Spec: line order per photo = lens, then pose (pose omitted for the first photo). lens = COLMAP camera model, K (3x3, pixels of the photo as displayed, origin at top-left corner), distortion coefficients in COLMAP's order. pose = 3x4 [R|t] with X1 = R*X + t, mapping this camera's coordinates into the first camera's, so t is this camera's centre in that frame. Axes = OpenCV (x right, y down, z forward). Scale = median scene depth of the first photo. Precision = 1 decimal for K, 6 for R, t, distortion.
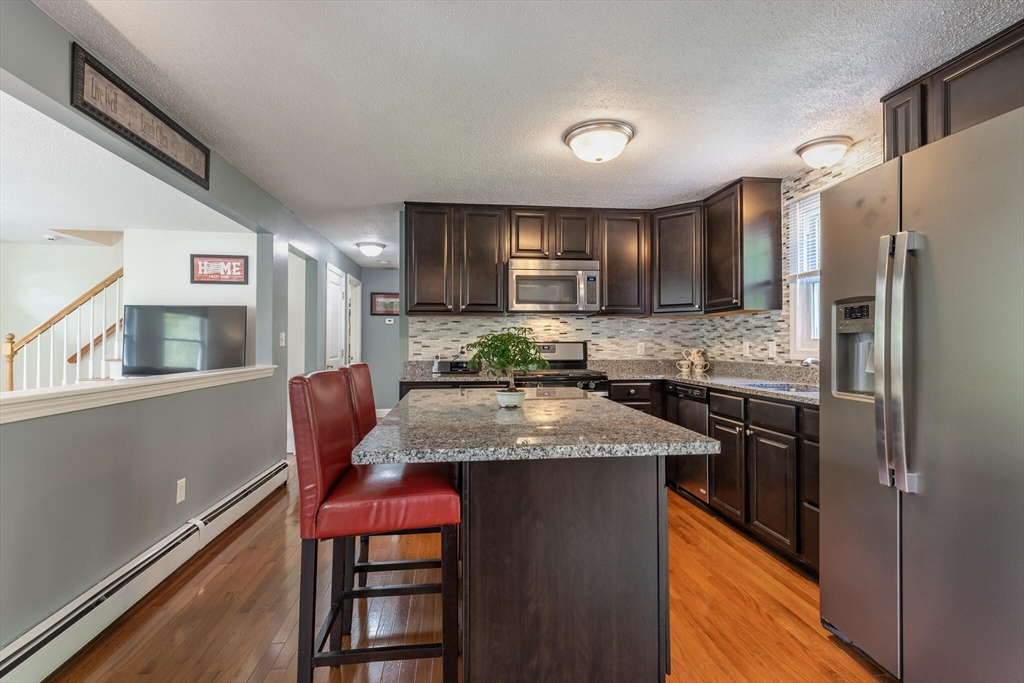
lens RADIAL K [[476.8, 0, 522.3], [0, 476.8, 339.6], [0, 0, 1]] dist [0.005801, -0.002770]
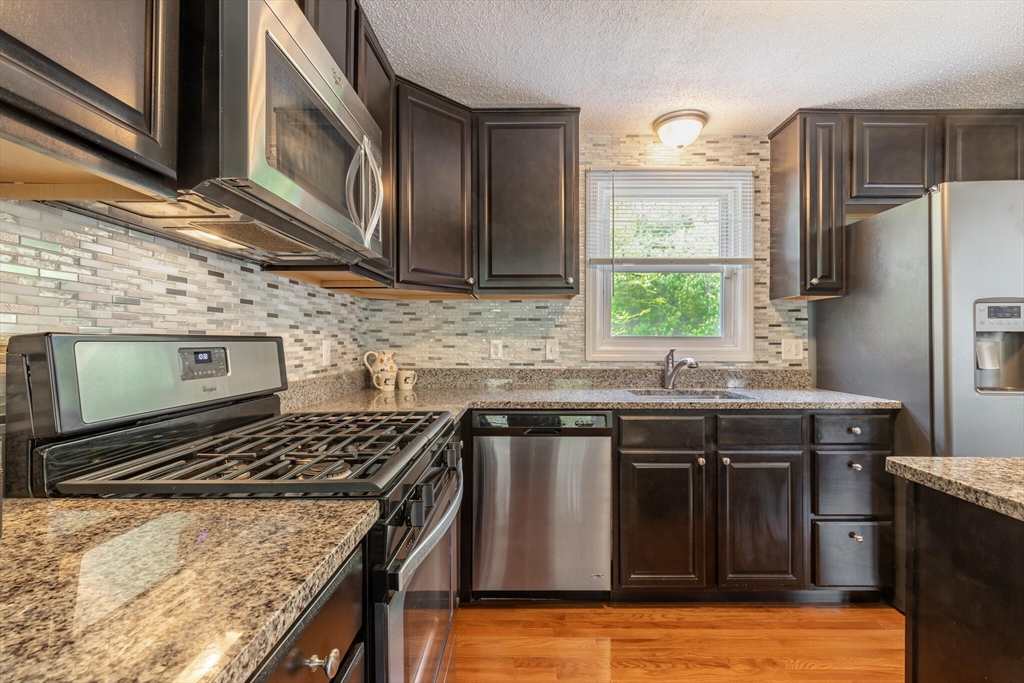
lens RADIAL K [[476.8, 0, 514.2], [0, 476.8, 337.6], [0, 0, 1]] dist [0.005801, -0.002770]
pose [[0.142330, 0.008721, 0.989781, -0.216698], [-0.007435, 0.999942, -0.007741, 0.007181], [-0.989791, -0.006257, 0.142386, 0.837460]]
